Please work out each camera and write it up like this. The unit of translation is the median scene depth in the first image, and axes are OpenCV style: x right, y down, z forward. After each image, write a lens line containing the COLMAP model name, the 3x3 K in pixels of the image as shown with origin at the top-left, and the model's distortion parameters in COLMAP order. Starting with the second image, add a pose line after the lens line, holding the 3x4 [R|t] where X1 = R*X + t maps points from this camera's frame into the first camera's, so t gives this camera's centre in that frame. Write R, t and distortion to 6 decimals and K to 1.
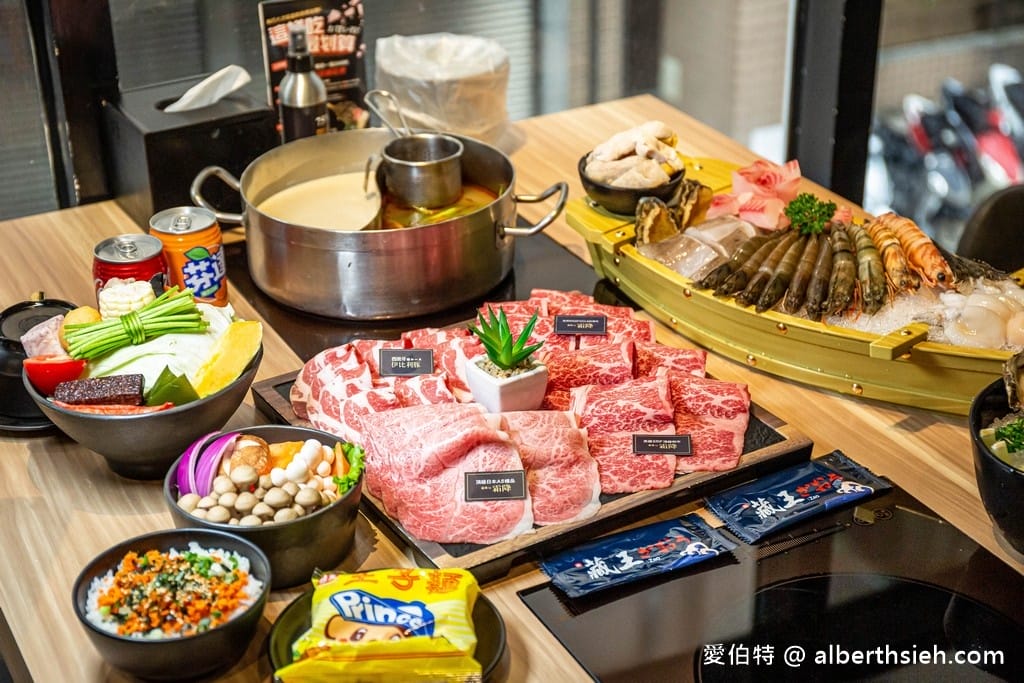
lens RADIAL K [[1793.8, 0, 512.0], [0, 1793.8, 341.5], [0, 0, 1]] dist [0.149644, -0.006221]
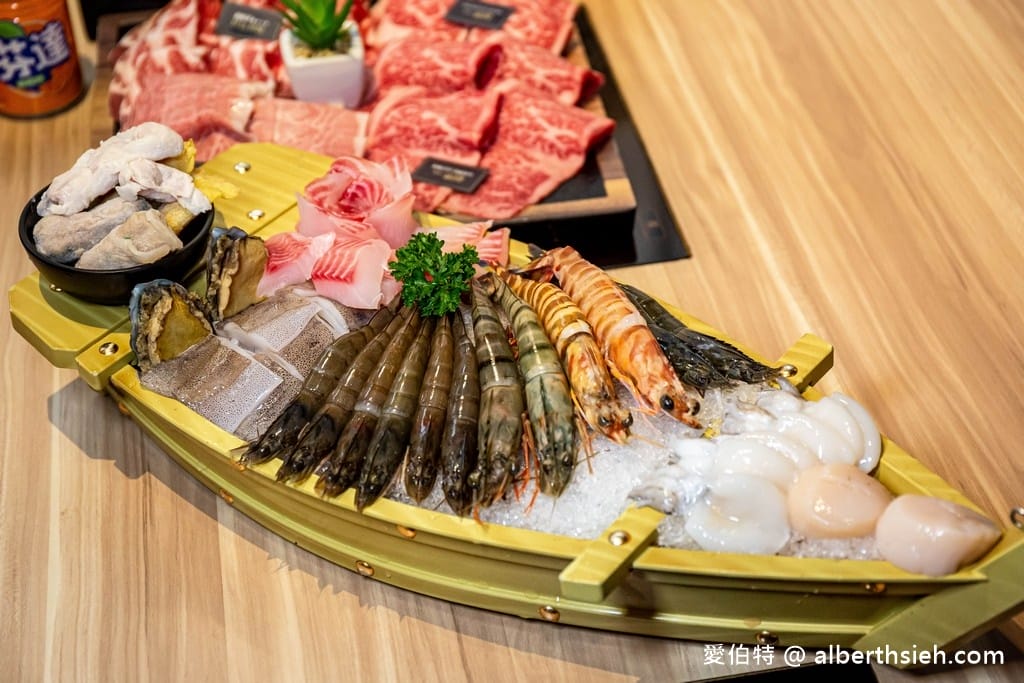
lens RADIAL K [[1941.0, 0, 529.2], [0, 1941.0, 342.6], [0, 0, 1]] dist [0.076672, 0.381310]
pose [[0.977118, -0.152123, 0.148655, 0.106065], [0.127477, 0.978318, 0.163227, -0.156511], [-0.170263, -0.140542, 0.975325, 0.410932]]
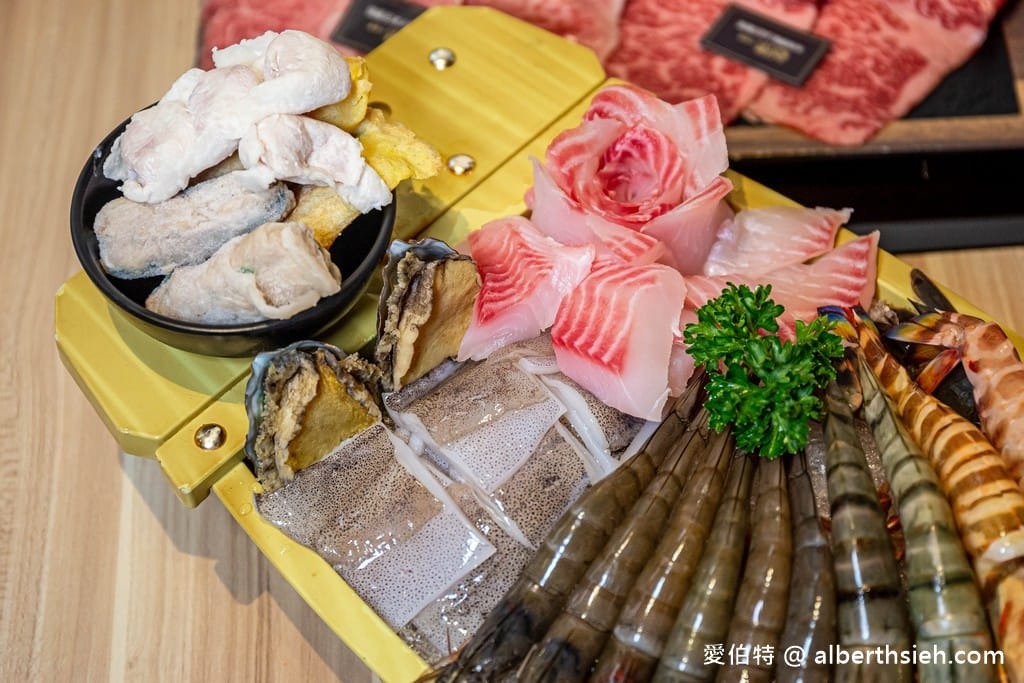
lens RADIAL K [[2069.5, 0, 542.1], [0, 2069.5, 363.6], [0, 0, 1]] dist [0.071861, 0.400285]
pose [[0.994652, -0.090647, 0.049497, 0.112486], [0.061980, 0.907249, 0.416003, -0.250557], [-0.082616, -0.410711, 0.908015, 0.695538]]
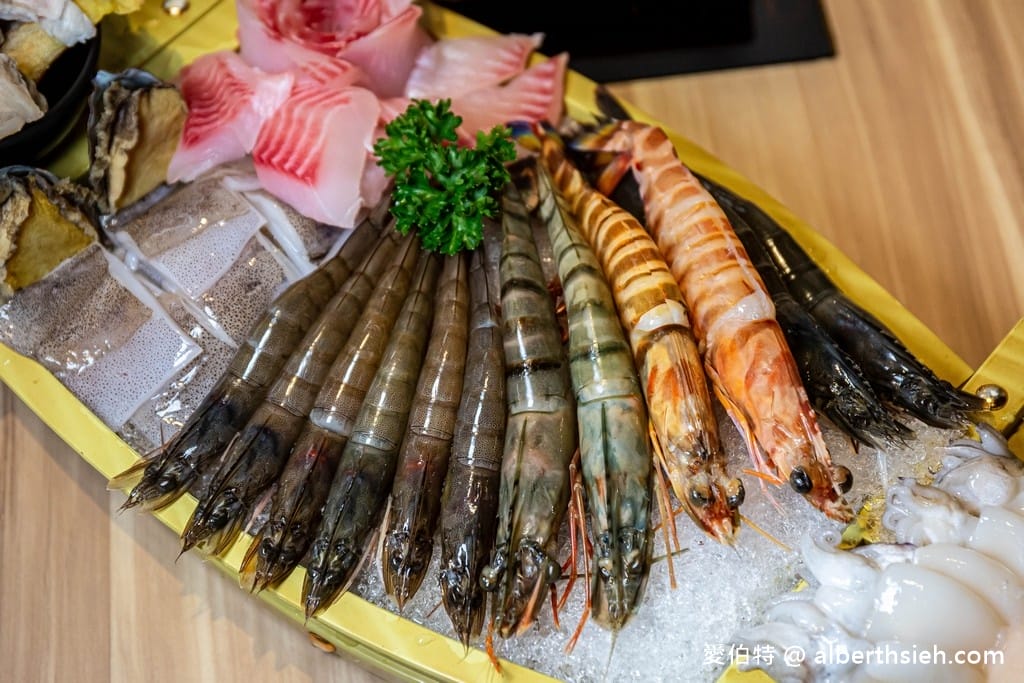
lens RADIAL K [[2069.5, 0, 542.1], [0, 2069.5, 363.6], [0, 0, 1]] dist [0.071861, 0.400285]
pose [[0.986198, -0.137989, 0.091501, 0.150646], [0.082173, 0.887694, 0.453042, -0.240830], [-0.143740, -0.439270, 0.886781, 0.646616]]
